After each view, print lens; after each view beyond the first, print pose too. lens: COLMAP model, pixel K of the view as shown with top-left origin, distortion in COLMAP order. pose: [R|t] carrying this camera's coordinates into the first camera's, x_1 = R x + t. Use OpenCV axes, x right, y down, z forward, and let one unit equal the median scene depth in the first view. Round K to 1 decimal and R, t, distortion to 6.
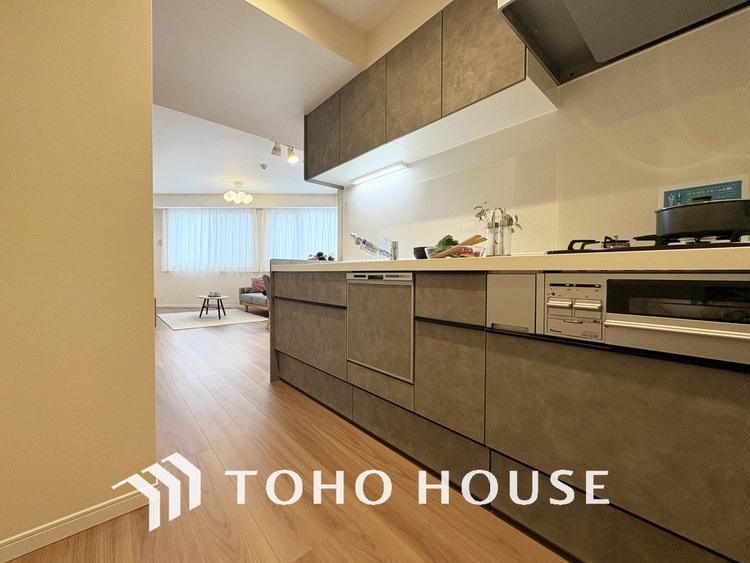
lens RADIAL K [[299.6, 0, 373.6], [0, 299.6, 280.6], [0, 0, 1]] dist [0.002187, -0.000573]
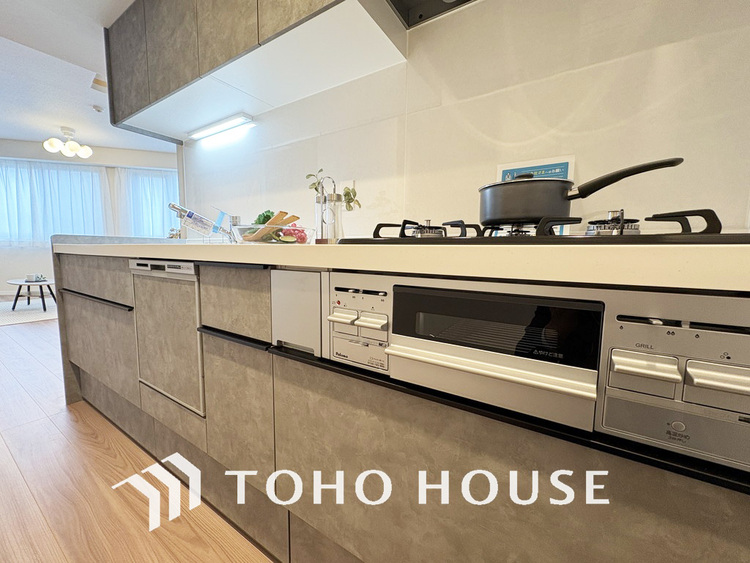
lens RADIAL K [[299.6, 0, 374.2], [0, 299.6, 280.9], [0, 0, 1]] dist [0.002187, -0.000573]
pose [[0.962726, -0.019167, 0.269799, 0.305903], [-0.002283, 0.996875, 0.078966, -0.036761], [-0.270469, -0.076639, 0.959673, 0.199694]]
